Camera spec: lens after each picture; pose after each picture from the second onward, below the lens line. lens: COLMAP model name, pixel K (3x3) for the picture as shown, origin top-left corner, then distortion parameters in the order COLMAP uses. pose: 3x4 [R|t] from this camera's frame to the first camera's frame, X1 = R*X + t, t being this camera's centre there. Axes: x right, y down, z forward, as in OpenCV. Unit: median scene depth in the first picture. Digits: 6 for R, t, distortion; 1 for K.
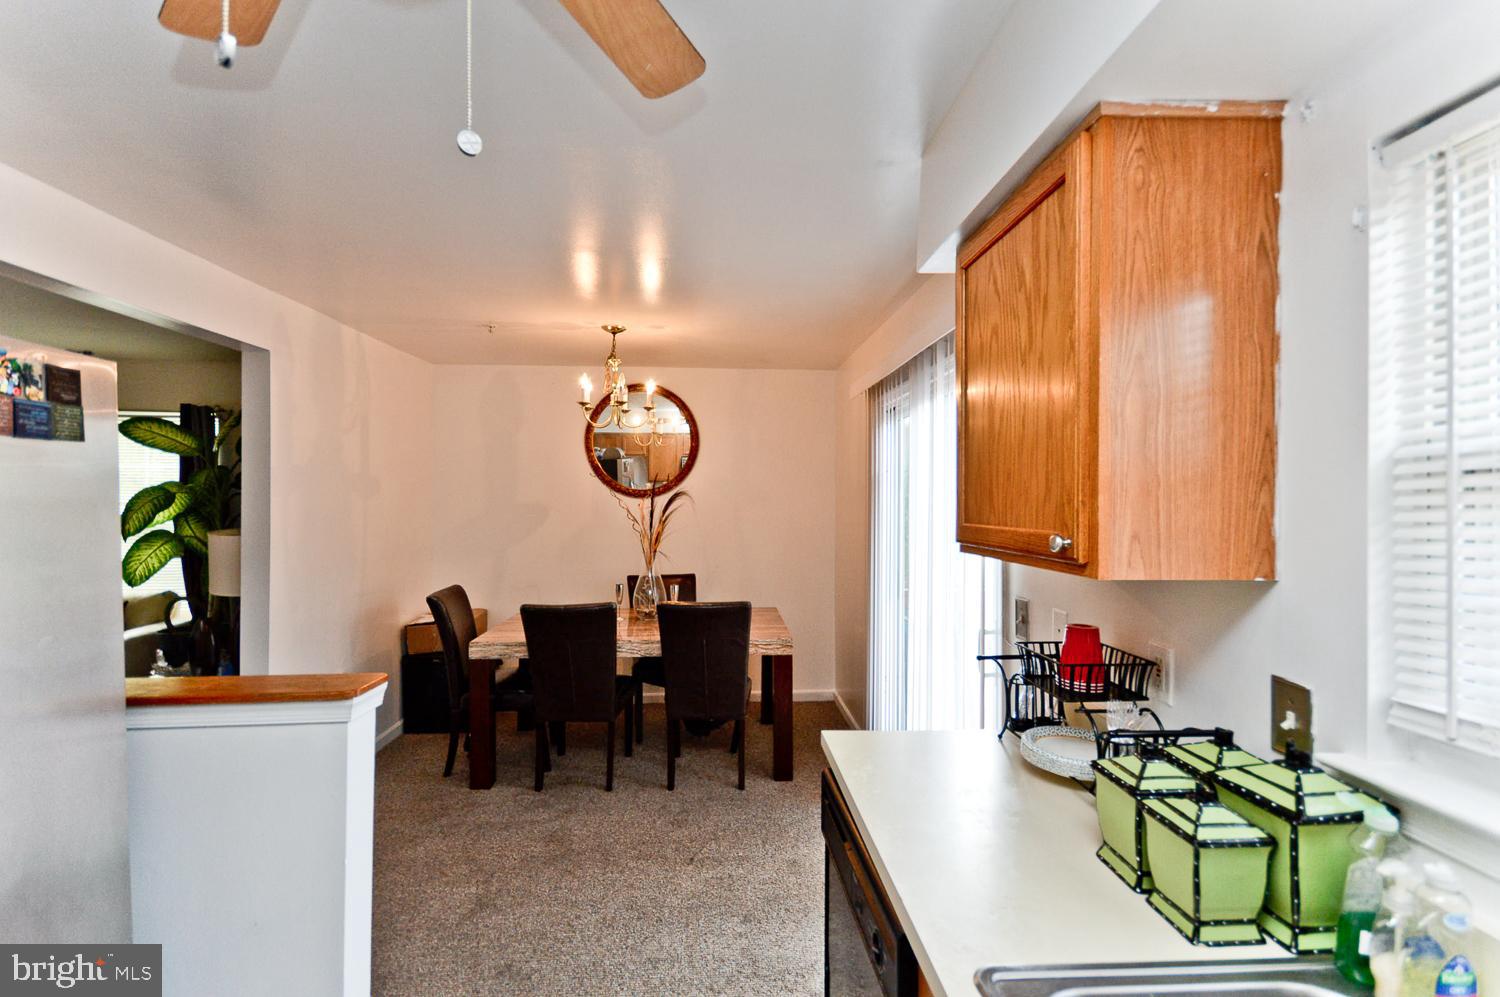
lens RADIAL K [[663.4, 0, 750.4], [0, 663.4, 505.6], [0, 0, 1]] dist [0.027468, -0.015062]
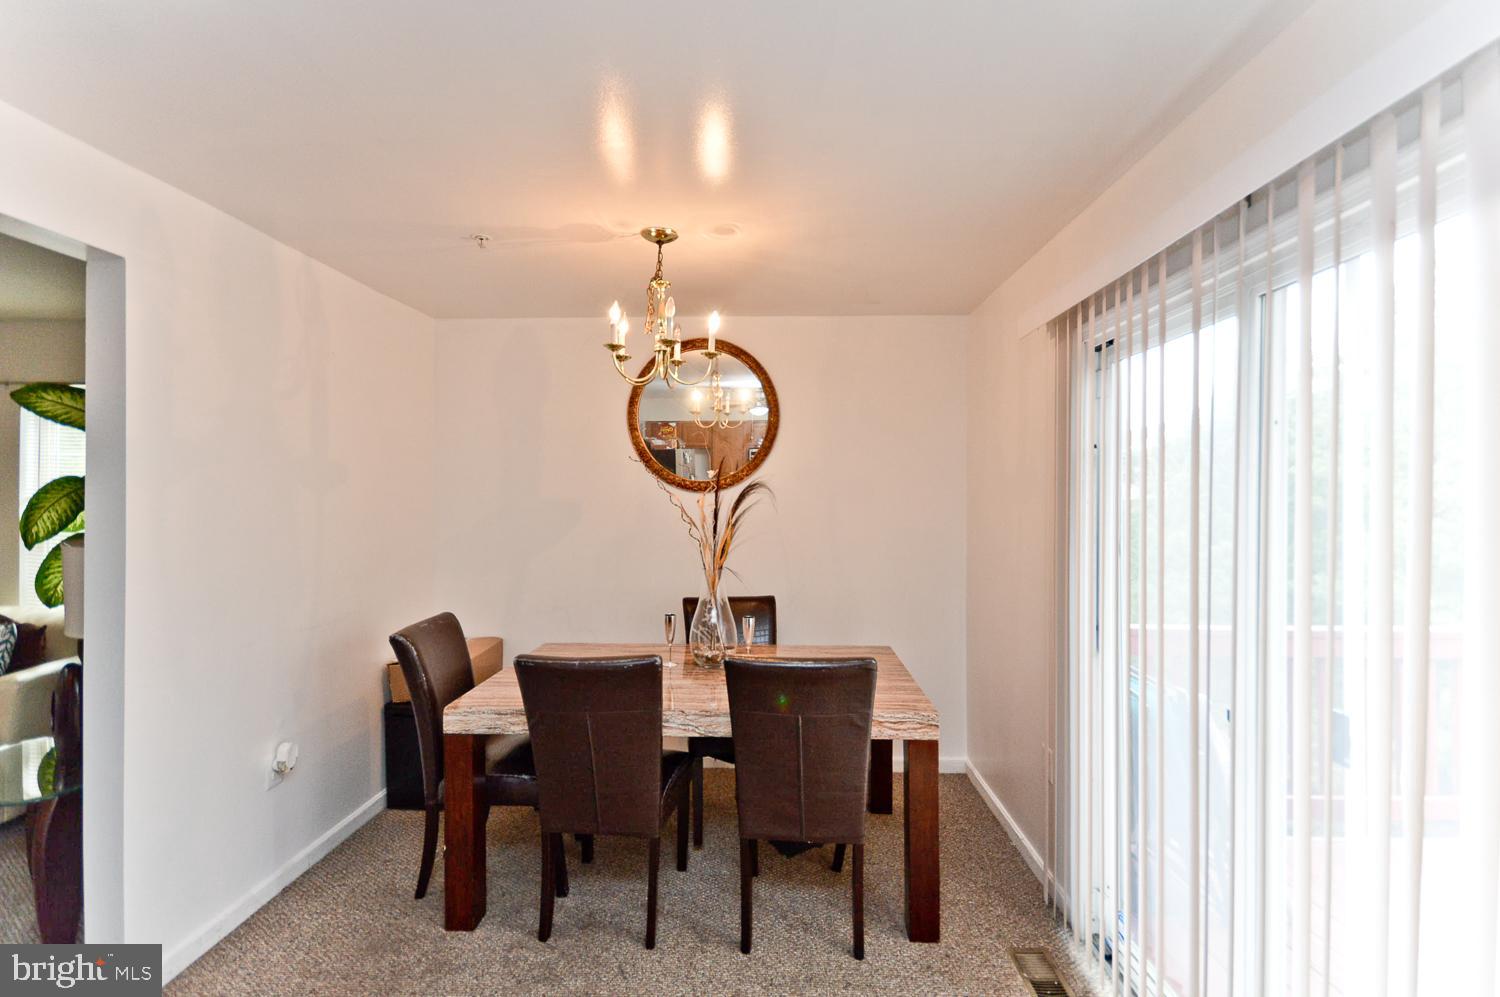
lens RADIAL K [[663.4, 0, 750.4], [0, 663.4, 505.6], [0, 0, 1]] dist [0.027468, -0.015062]
pose [[0.995506, 0.000113, -0.094695, -0.050333], [-0.000064, 1.000000, 0.000518, 0.003632], [0.094695, -0.000509, 0.995506, 0.335178]]
